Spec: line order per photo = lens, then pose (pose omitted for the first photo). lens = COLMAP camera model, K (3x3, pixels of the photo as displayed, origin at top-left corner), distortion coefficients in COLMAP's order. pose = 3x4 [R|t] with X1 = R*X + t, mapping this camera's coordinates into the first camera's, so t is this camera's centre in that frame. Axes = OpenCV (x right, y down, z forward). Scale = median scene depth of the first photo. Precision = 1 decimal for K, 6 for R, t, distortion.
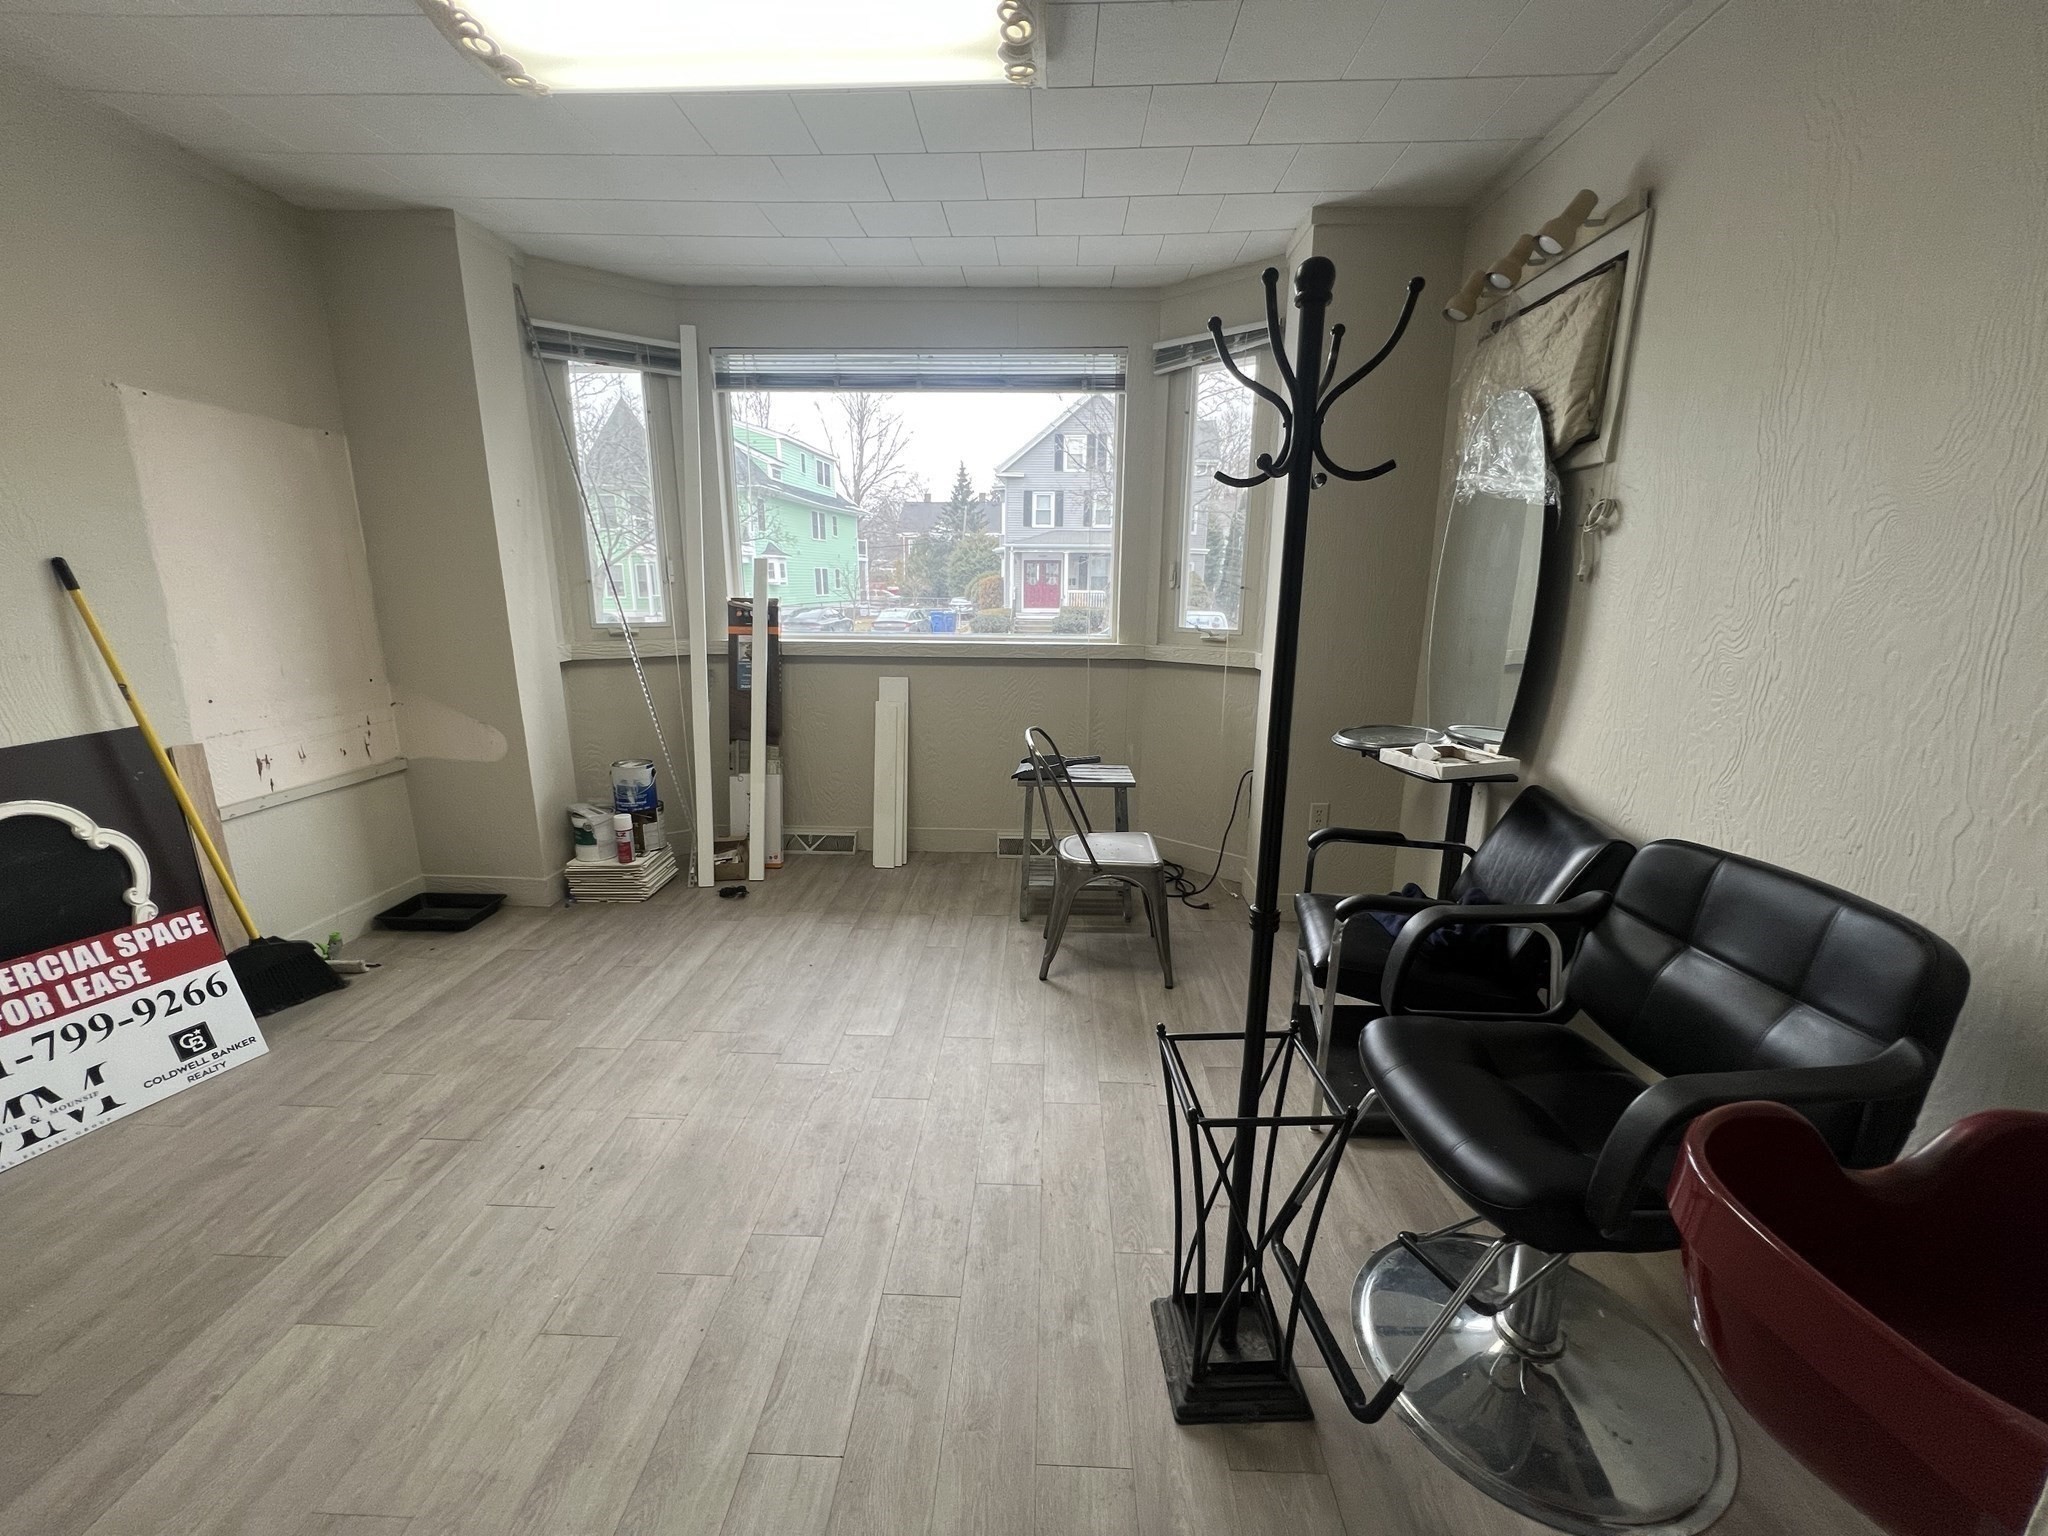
lens RADIAL K [[823.1, 0, 1027.8], [0, 823.1, 775.8], [0, 0, 1]] dist [-0.002469, 0.000010]
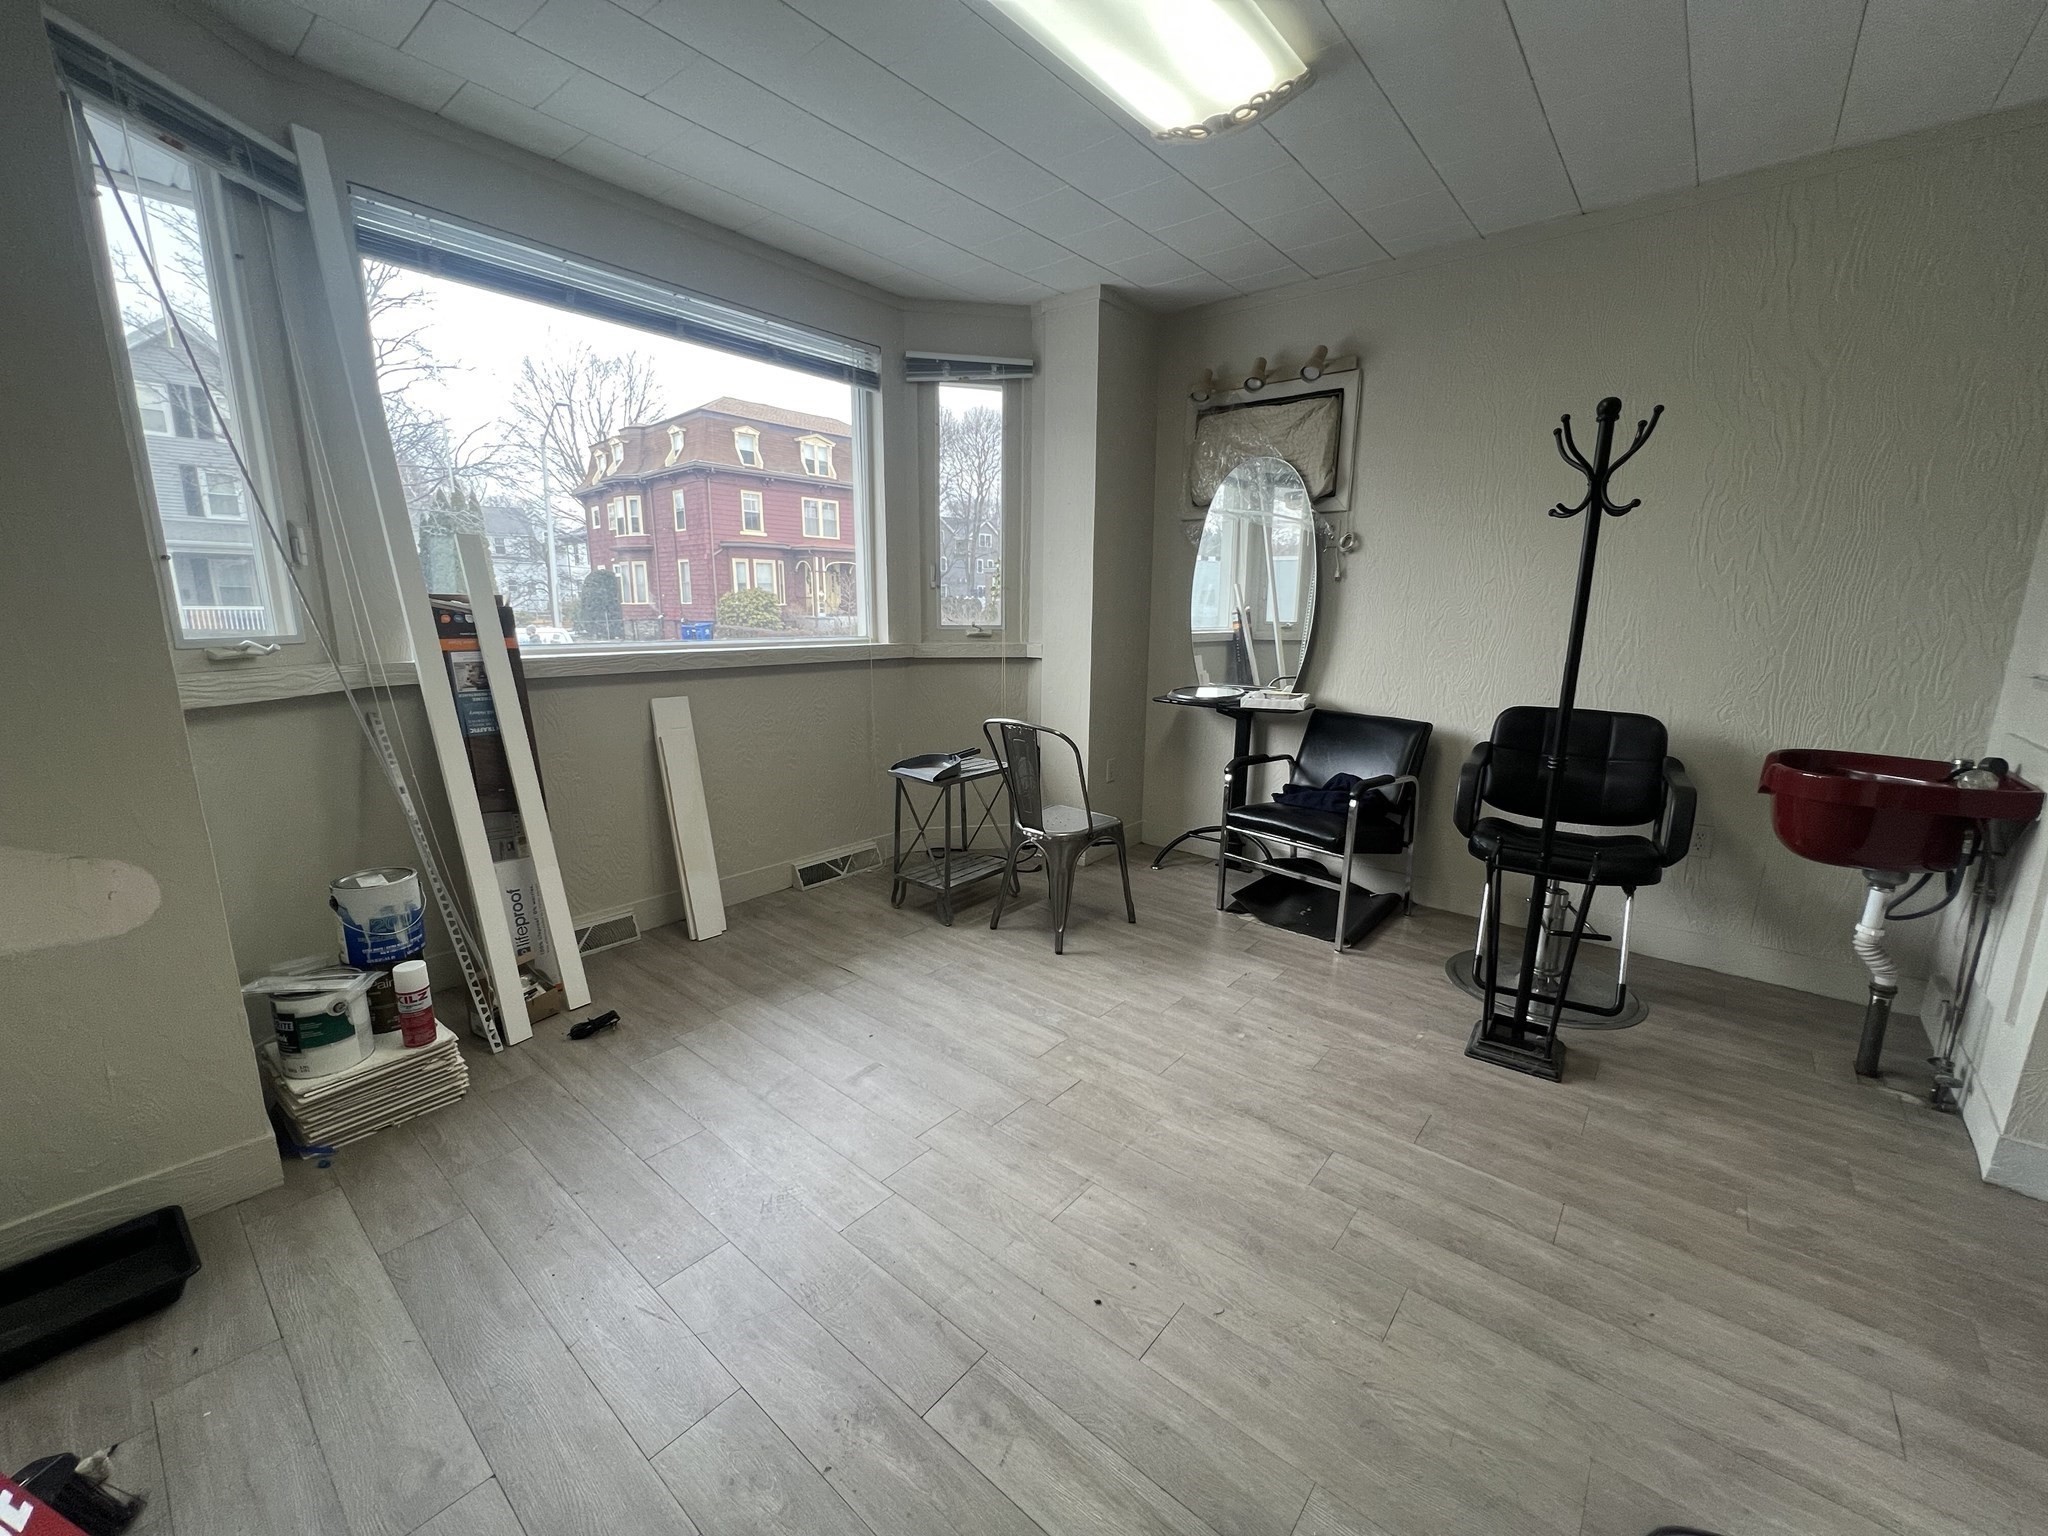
lens RADIAL K [[823.1, 0, 1027.8], [0, 823.1, 775.8], [0, 0, 1]] dist [-0.002469, 0.000010]
pose [[0.613881, -0.163066, 0.772373, -0.644818], [0.177848, 0.981846, 0.065938, -0.042947], [-0.769104, 0.096887, 0.631738, 0.285817]]
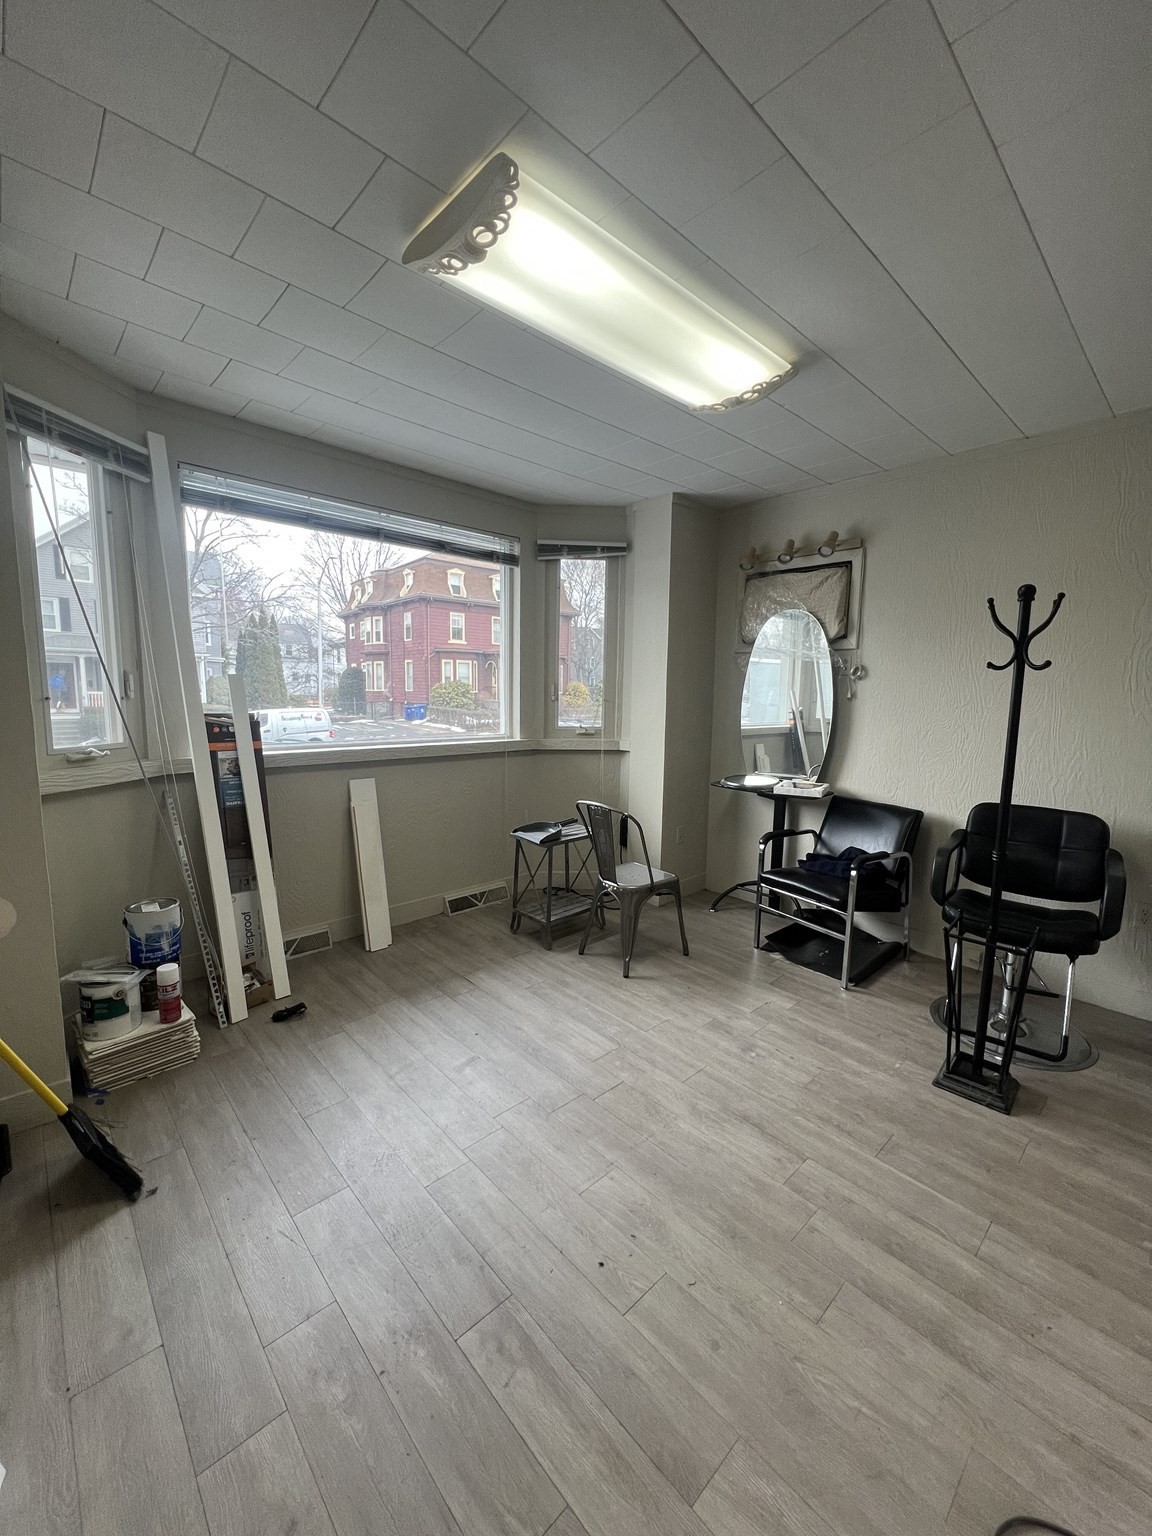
lens RADIAL K [[617.3, 0, 581.0], [0, 617.3, 764.0], [0, 0, 1]] dist [-0.002469, 0.000010]
pose [[0.705067, -0.082060, 0.704377, -0.619566], [0.153743, 0.987346, -0.038868, -0.069091], [-0.692274, 0.135698, 0.708761, 0.211488]]
